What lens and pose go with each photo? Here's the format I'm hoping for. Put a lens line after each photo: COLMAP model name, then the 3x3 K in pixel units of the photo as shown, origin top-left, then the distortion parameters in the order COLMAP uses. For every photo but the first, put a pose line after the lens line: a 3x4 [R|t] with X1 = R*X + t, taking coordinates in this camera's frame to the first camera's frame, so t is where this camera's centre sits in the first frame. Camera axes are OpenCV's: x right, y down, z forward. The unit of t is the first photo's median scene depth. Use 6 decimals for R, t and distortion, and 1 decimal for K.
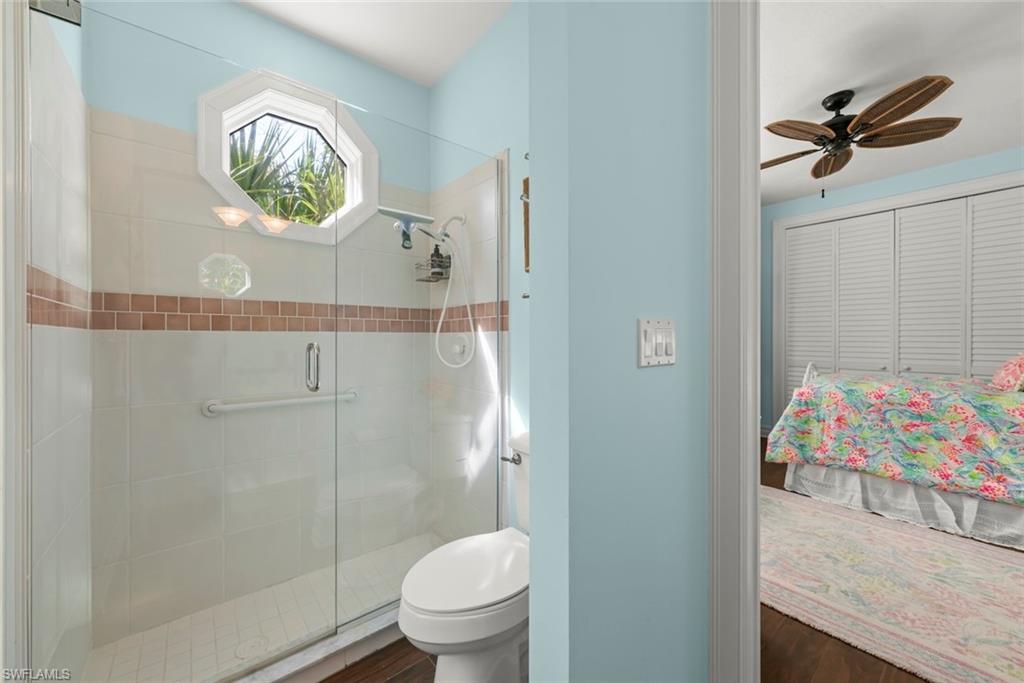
lens RADIAL K [[382.8, 0, 512.0], [0, 382.8, 341.5], [0, 0, 1]] dist [-0.000048, 0.000009]
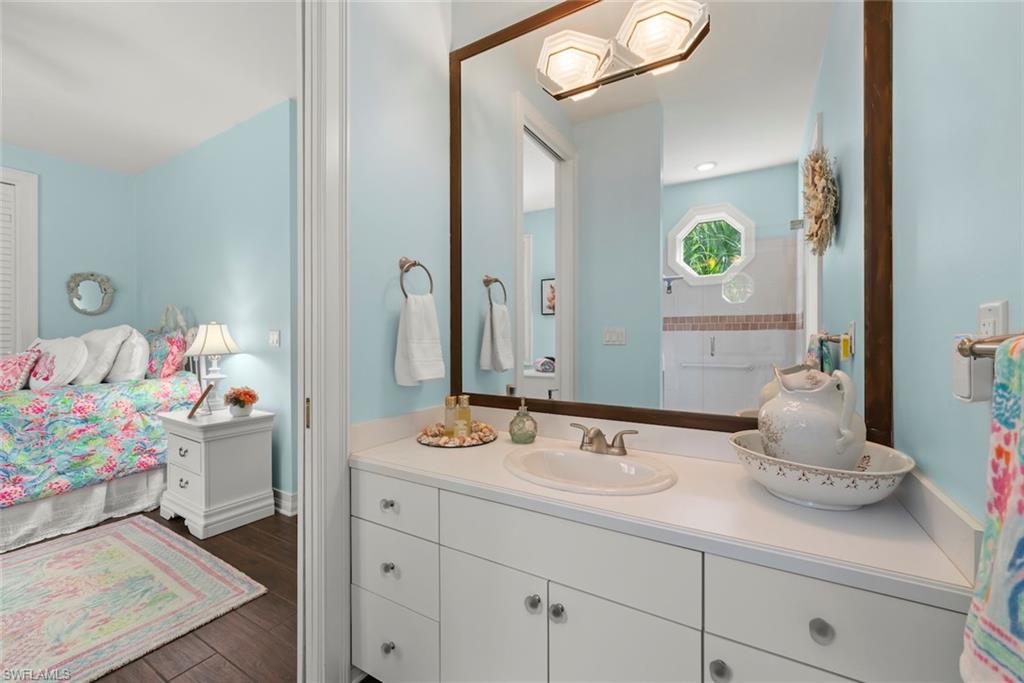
lens RADIAL K [[418.2, 0, 511.9], [0, 418.2, 334.3], [0, 0, 1]] dist [0.000718, 0.000146]
pose [[-0.339542, -0.000138, 0.940591, -0.170964], [0.005817, 0.999981, 0.002247, -0.011696], [-0.940573, 0.006234, -0.339534, 0.170023]]
